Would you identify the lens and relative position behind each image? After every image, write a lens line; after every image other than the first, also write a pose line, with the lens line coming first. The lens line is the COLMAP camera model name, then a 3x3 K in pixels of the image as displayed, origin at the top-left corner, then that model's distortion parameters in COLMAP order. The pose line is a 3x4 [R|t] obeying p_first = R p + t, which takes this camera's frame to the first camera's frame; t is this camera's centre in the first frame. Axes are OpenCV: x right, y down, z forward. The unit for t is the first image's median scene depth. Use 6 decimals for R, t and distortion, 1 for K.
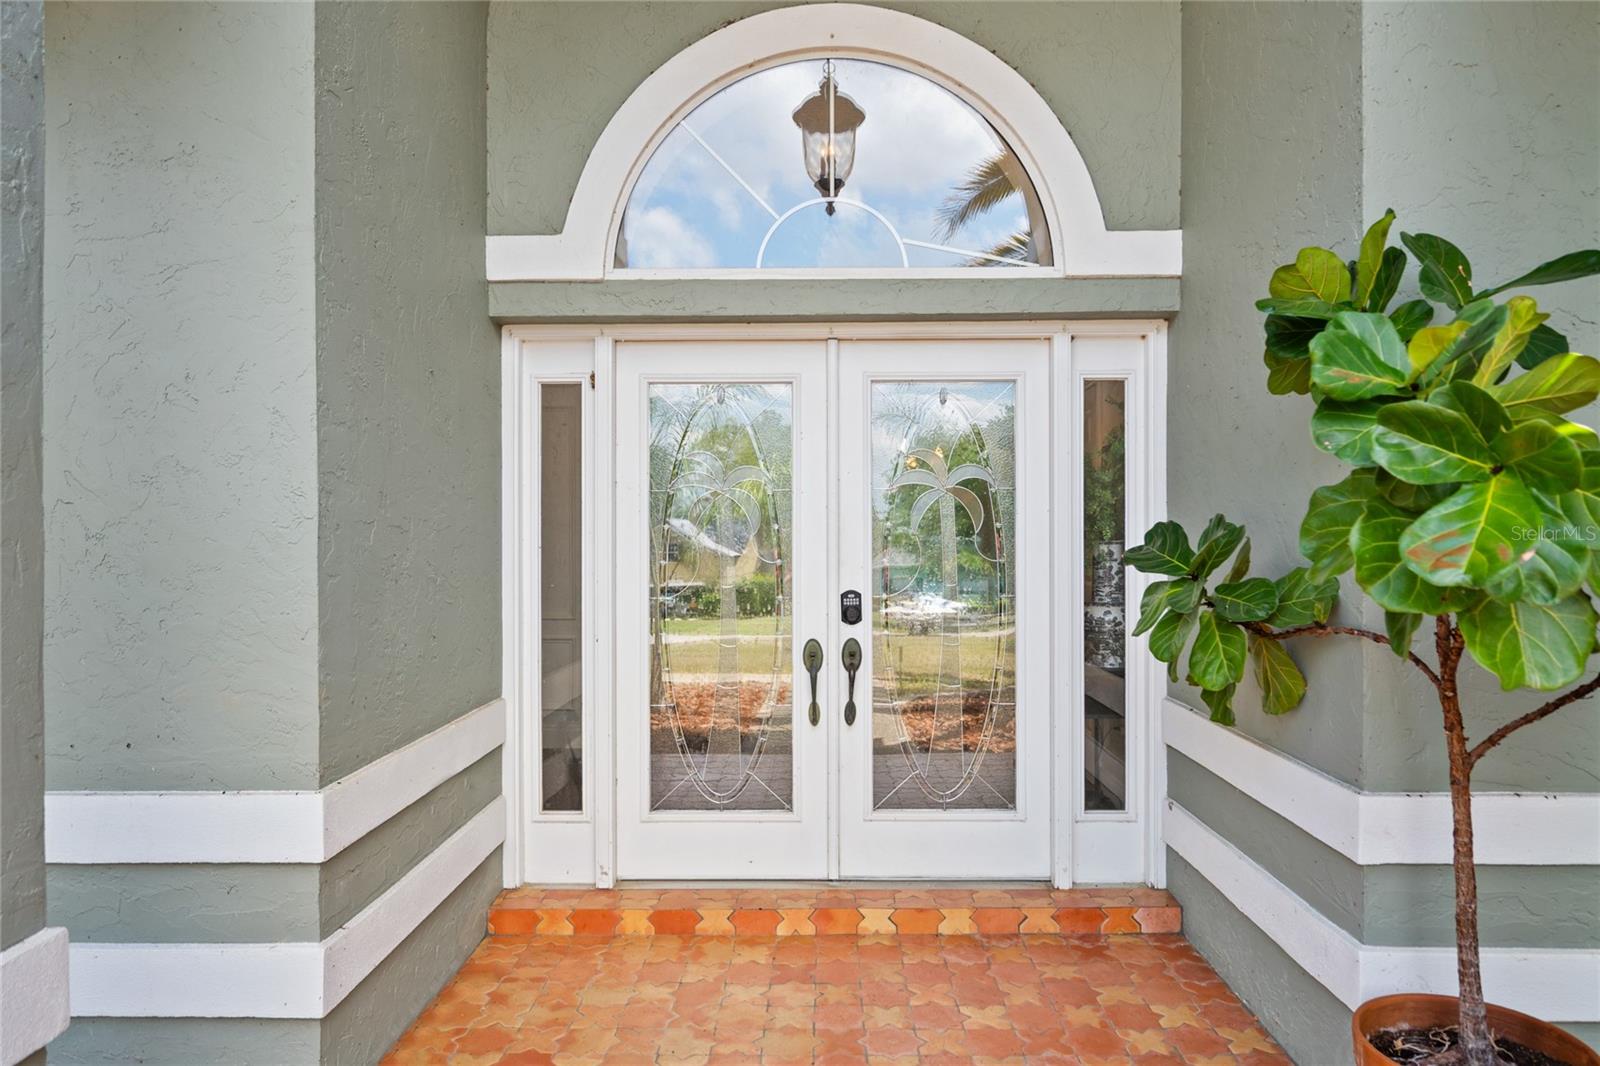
lens RADIAL K [[1014.7, 0, 809.9], [0, 1014.7, 530.6], [0, 0, 1]] dist [0.001925, 0.004641]
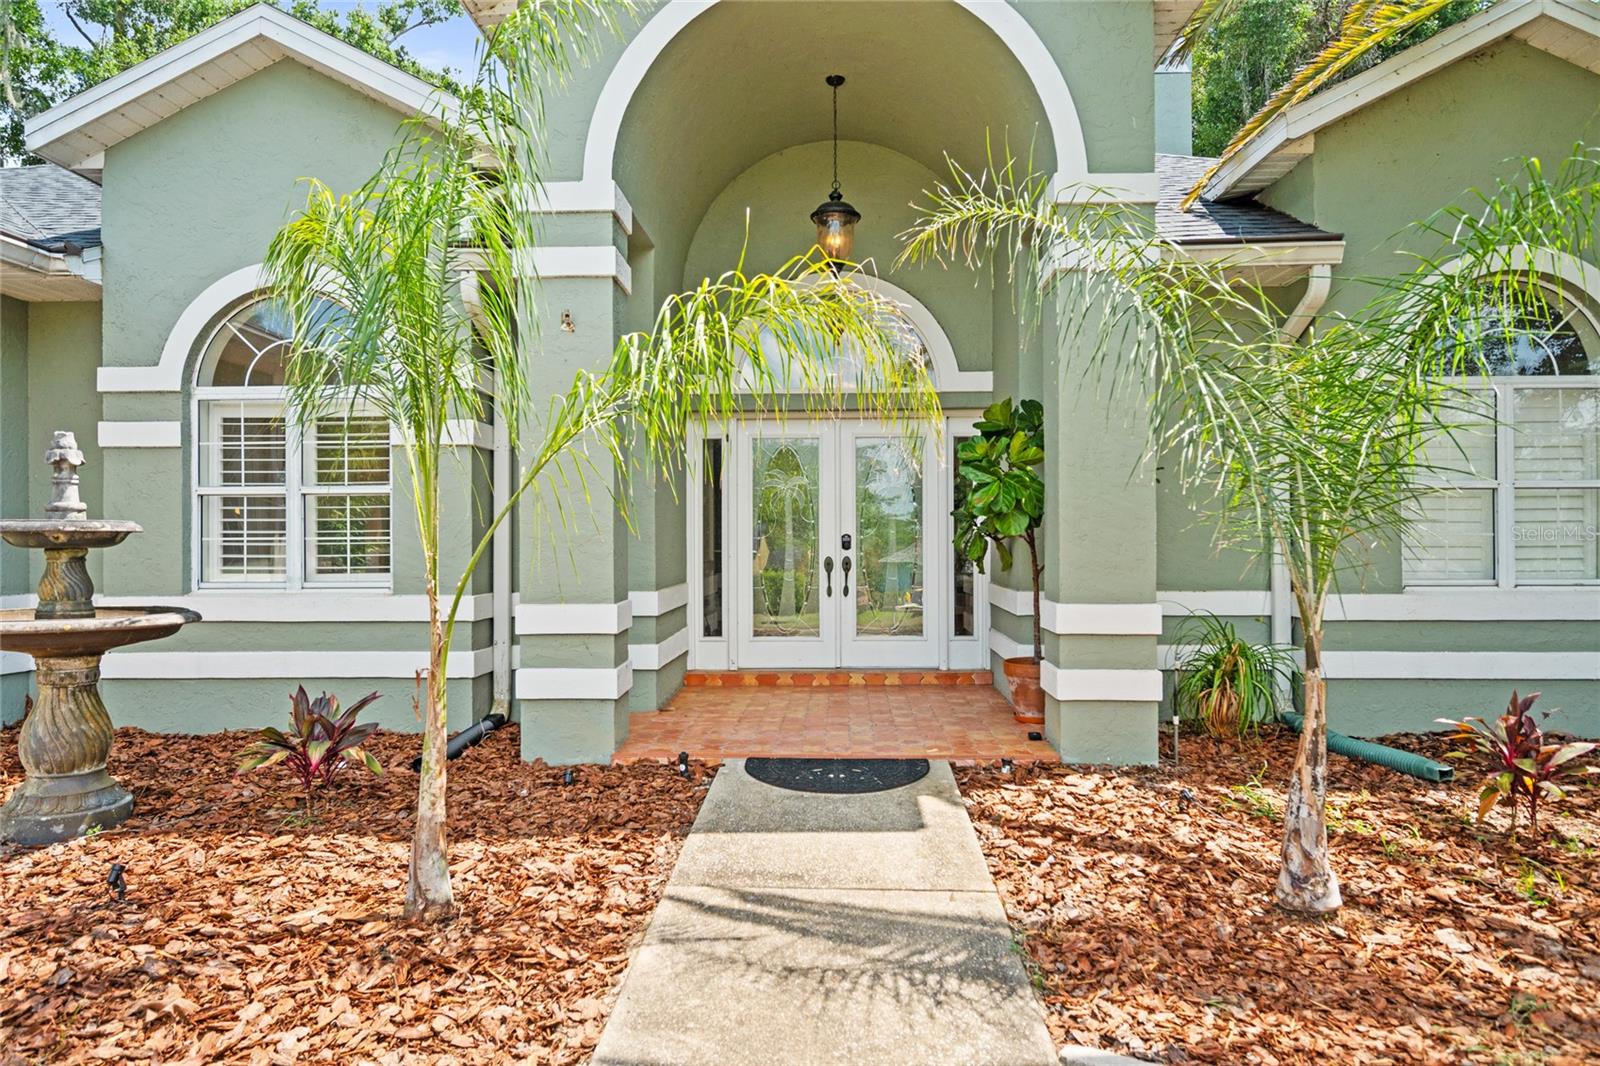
lens RADIAL K [[1014.7, 0, 800.7], [0, 1014.7, 537.3], [0, 0, 1]] dist [0.001925, 0.004641]
pose [[0.999567, -0.001397, -0.029405, 0.007448], [0.001389, 0.999999, -0.000297, 0.066725], [0.029405, 0.000256, 0.999568, -1.181511]]
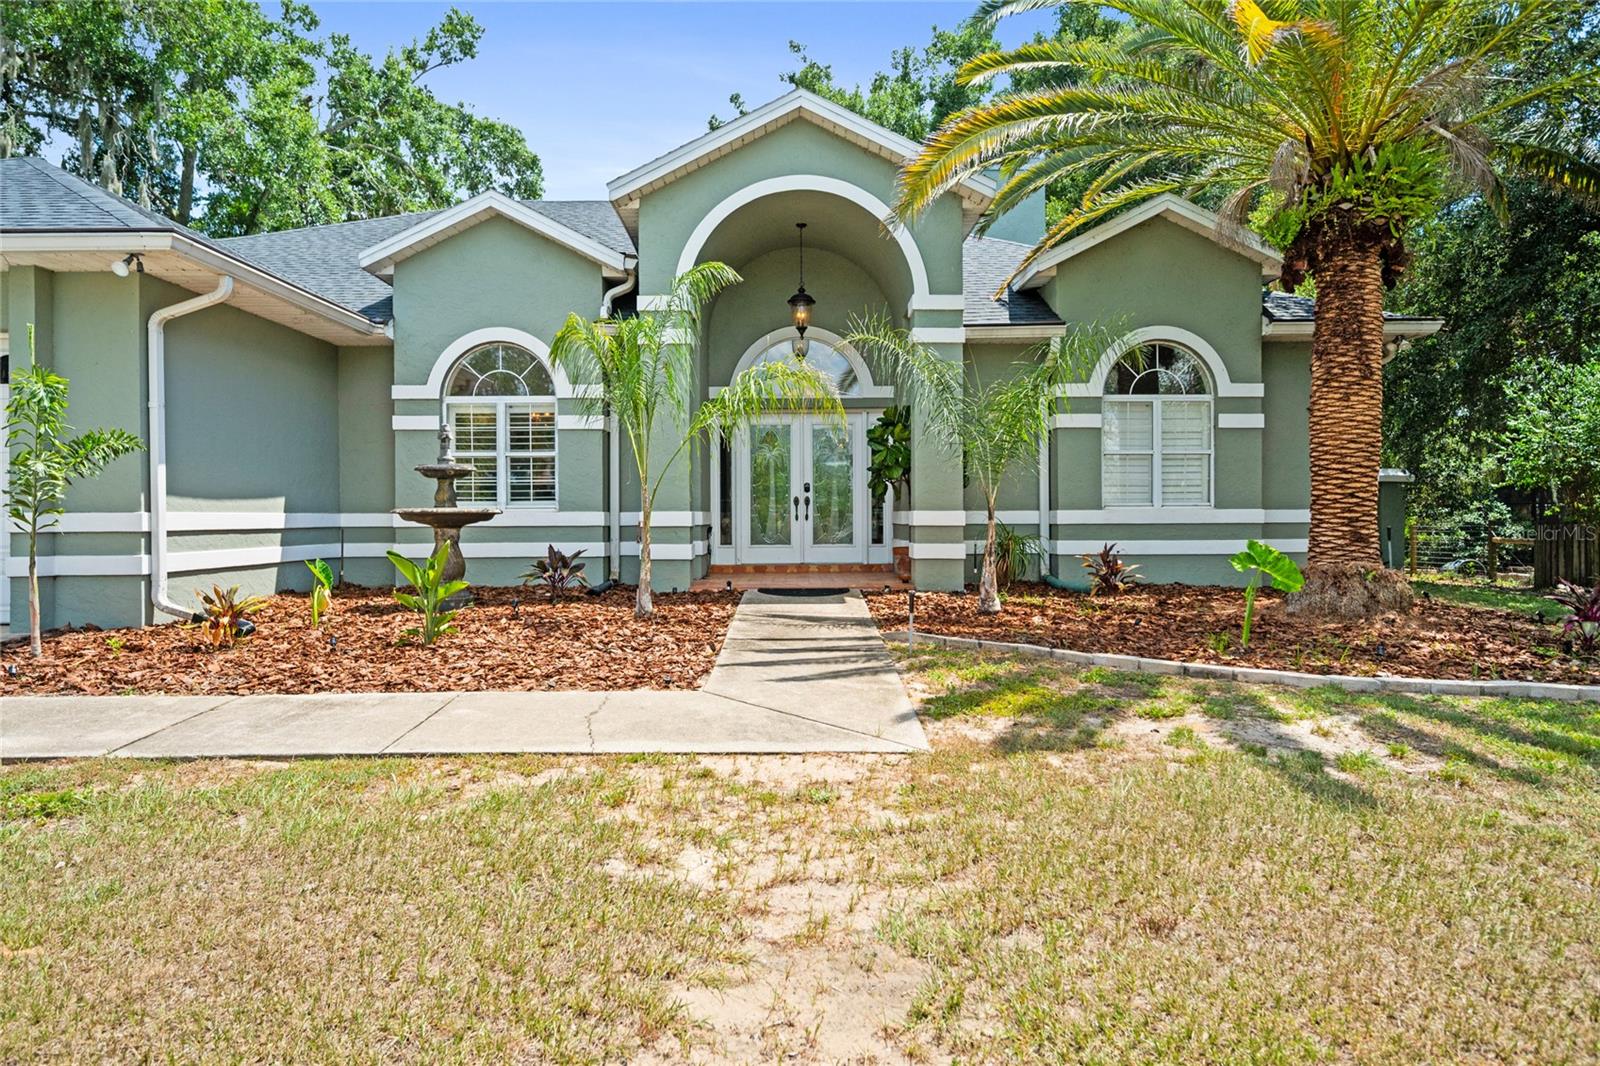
lens RADIAL K [[1011.1, 0, 803.6], [0, 1011.1, 523.8], [0, 0, 1]] dist [-0.001836, 0.000811]
pose [[0.999833, -0.001970, 0.018195, -0.037155], [0.001831, 0.999969, 0.007659, 0.177962], [-0.018209, -0.007624, 0.999805, -2.618957]]
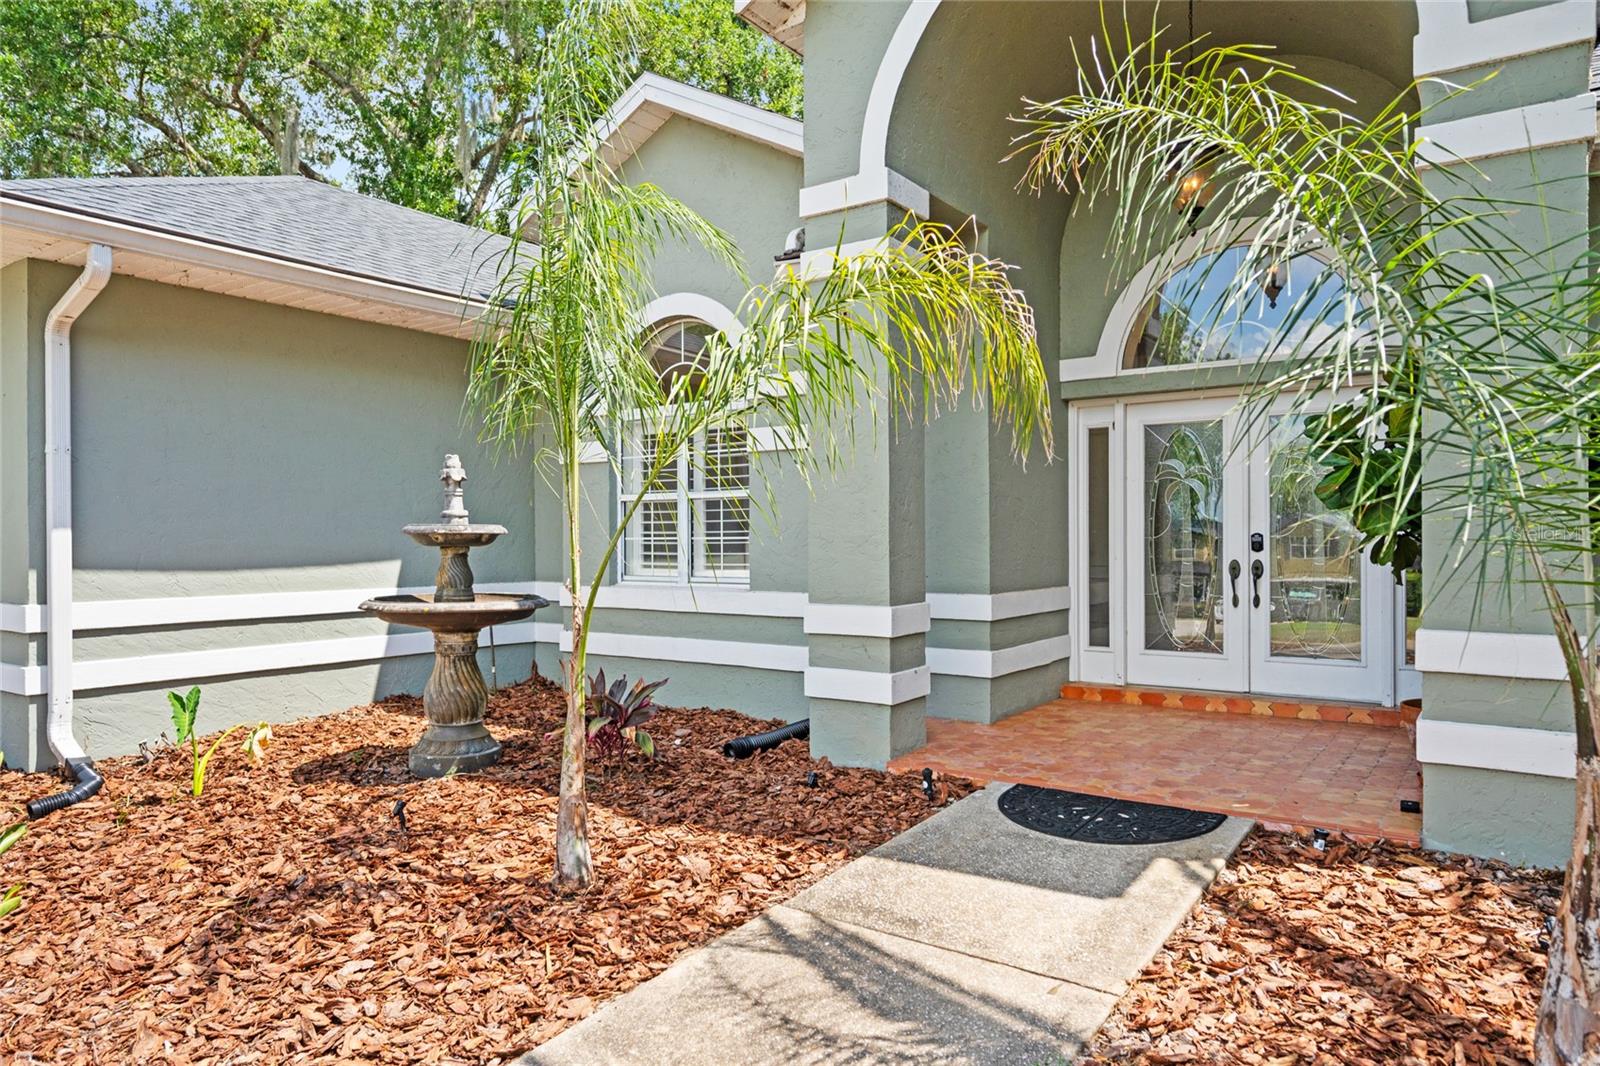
lens RADIAL K [[1014.7, 0, 805.4], [0, 1014.7, 542.1], [0, 0, 1]] dist [0.001925, 0.004641]
pose [[0.822364, 0.001352, -0.568960, 0.411774], [0.002192, 0.999982, 0.005544, 0.064074], [0.568958, -0.005806, 0.822346, -0.950524]]
